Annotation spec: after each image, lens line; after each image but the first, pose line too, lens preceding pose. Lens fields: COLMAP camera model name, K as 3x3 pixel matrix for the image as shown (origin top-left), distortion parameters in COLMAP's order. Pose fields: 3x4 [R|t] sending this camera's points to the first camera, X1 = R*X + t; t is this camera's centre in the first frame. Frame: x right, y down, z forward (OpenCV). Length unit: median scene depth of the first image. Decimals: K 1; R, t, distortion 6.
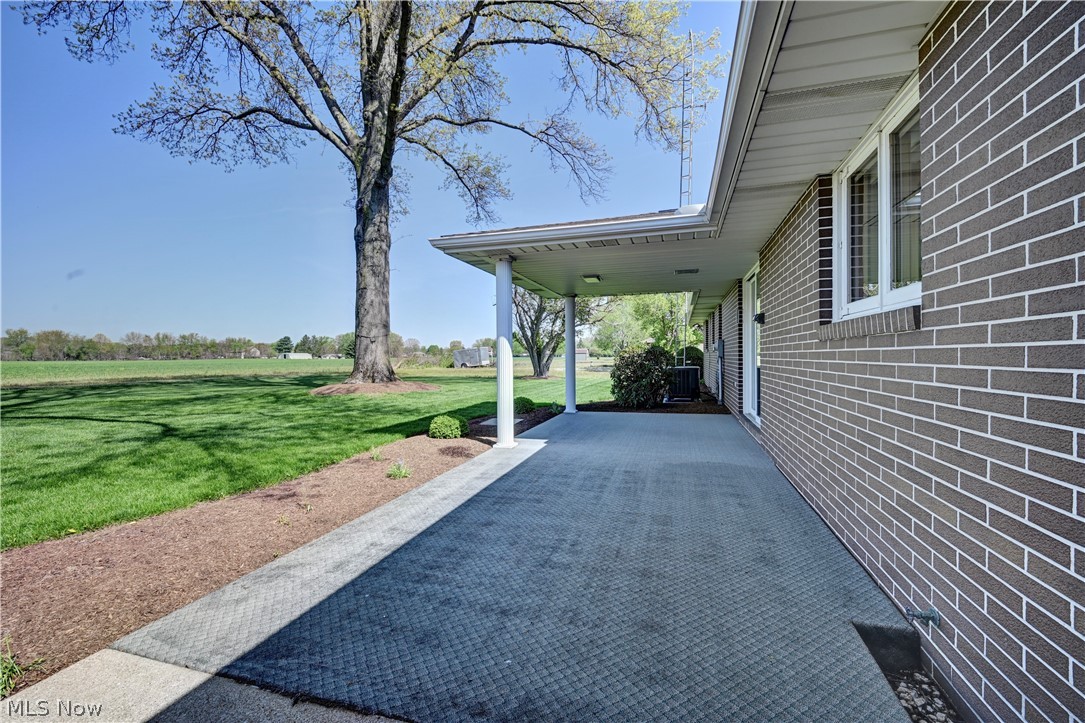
lens RADIAL K [[454.5, 0, 547.2], [0, 454.5, 362.1], [0, 0, 1]] dist [0.012358, -0.015459]
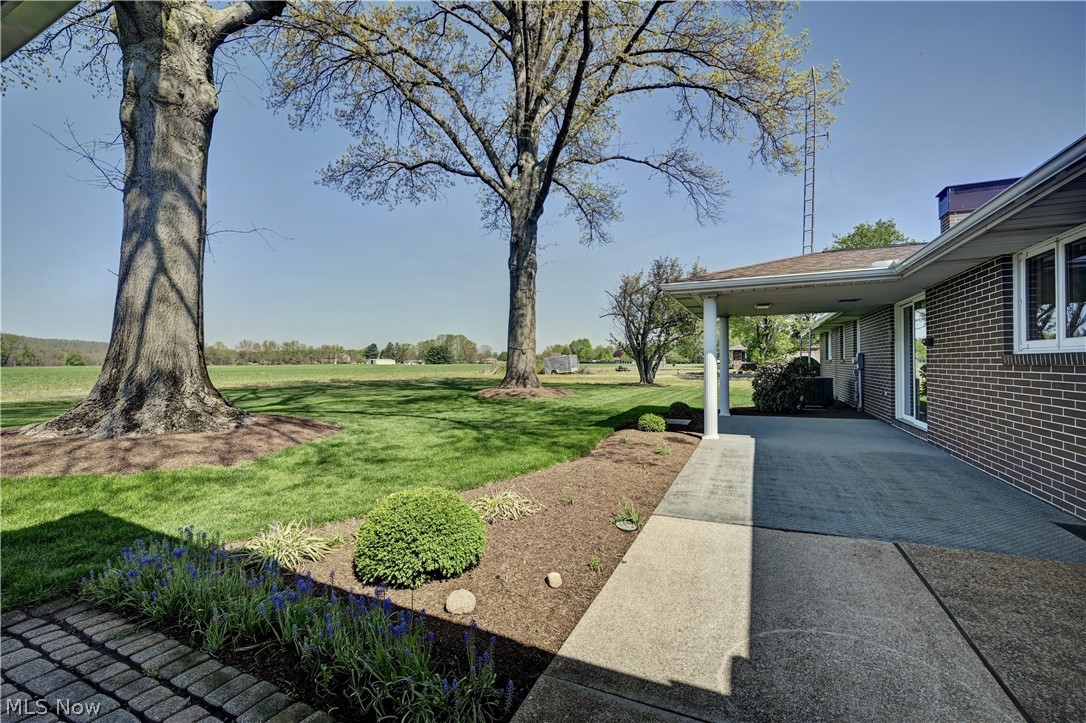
lens RADIAL K [[455.0, 0, 547.7], [0, 455.0, 362.1], [0, 0, 1]] dist [0.012358, -0.015459]
pose [[0.989349, 0.003221, -0.145525, -0.129620], [-0.005197, 0.999899, -0.013202, -0.005615], [0.145468, 0.013818, 0.989266, -0.133826]]
